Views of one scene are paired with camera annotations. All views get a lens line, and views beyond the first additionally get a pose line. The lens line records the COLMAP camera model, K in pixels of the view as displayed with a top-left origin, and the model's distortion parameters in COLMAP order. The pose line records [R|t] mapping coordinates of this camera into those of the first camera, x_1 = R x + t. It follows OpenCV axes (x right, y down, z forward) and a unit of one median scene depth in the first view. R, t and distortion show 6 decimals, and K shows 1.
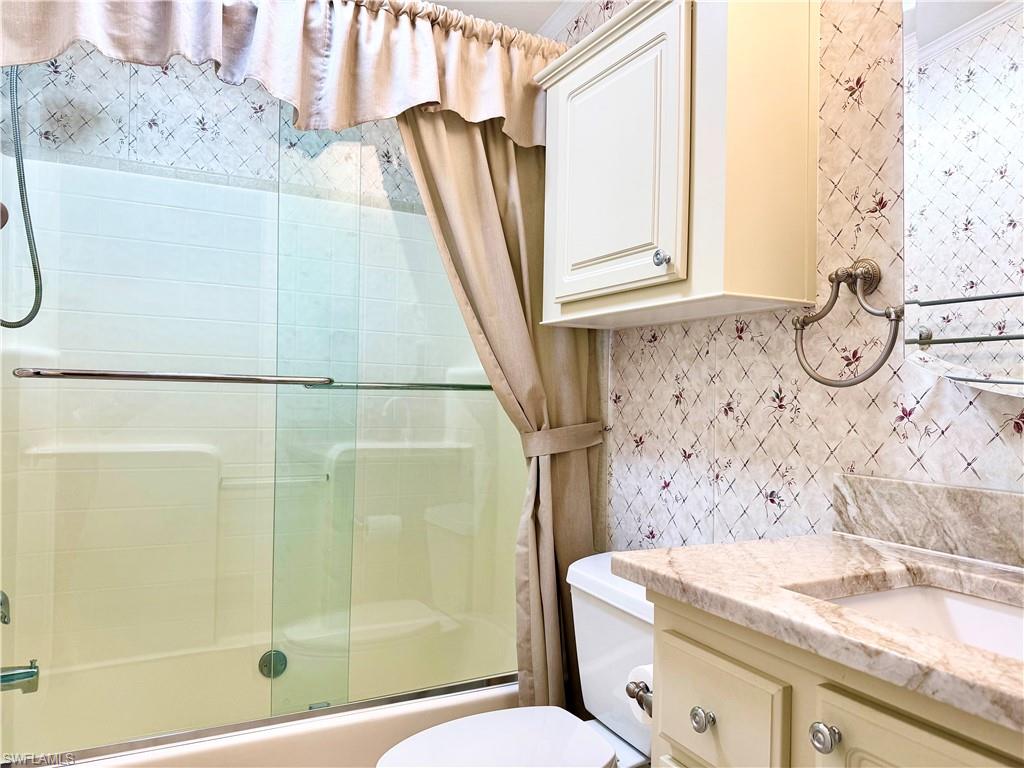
lens RADIAL K [[713.5, 0, 512.0], [0, 713.5, 384.0], [0, 0, 1]] dist [0.074119, -0.113444]
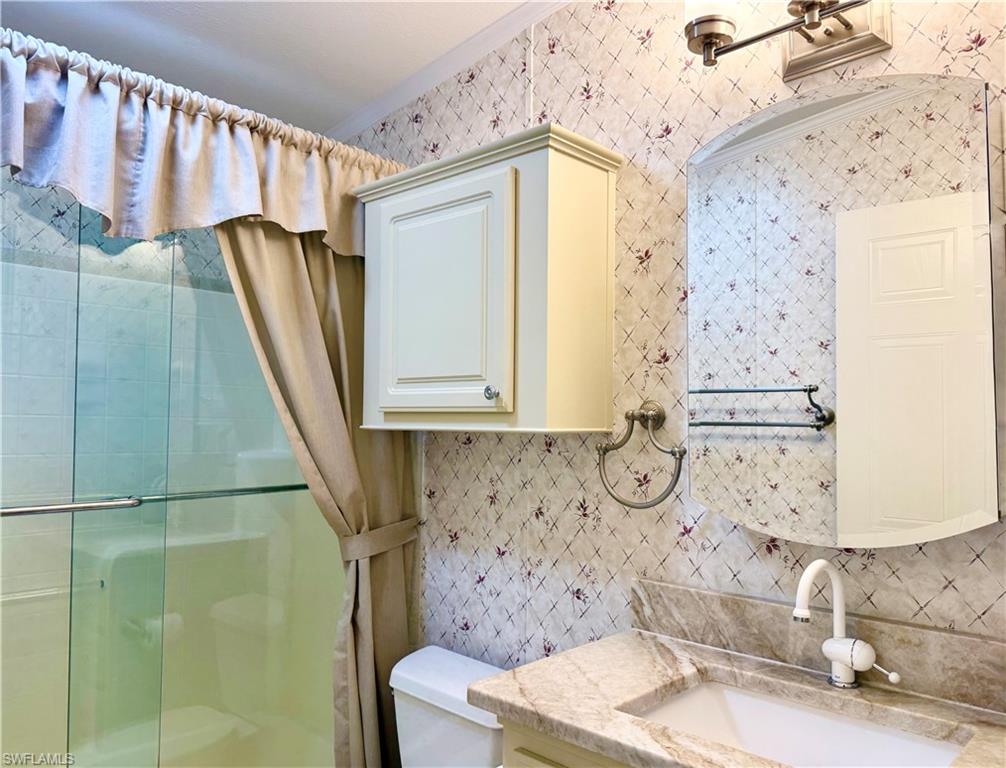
lens RADIAL K [[741.2, 0, 505.0], [0, 741.2, 382.2], [0, 0, 1]] dist [0.199213, -0.432167]
pose [[0.943313, 0.002289, 0.331898, -0.133400], [0.004017, 0.999824, -0.018315, -0.142981], [-0.331881, 0.018610, 0.943138, -0.090998]]
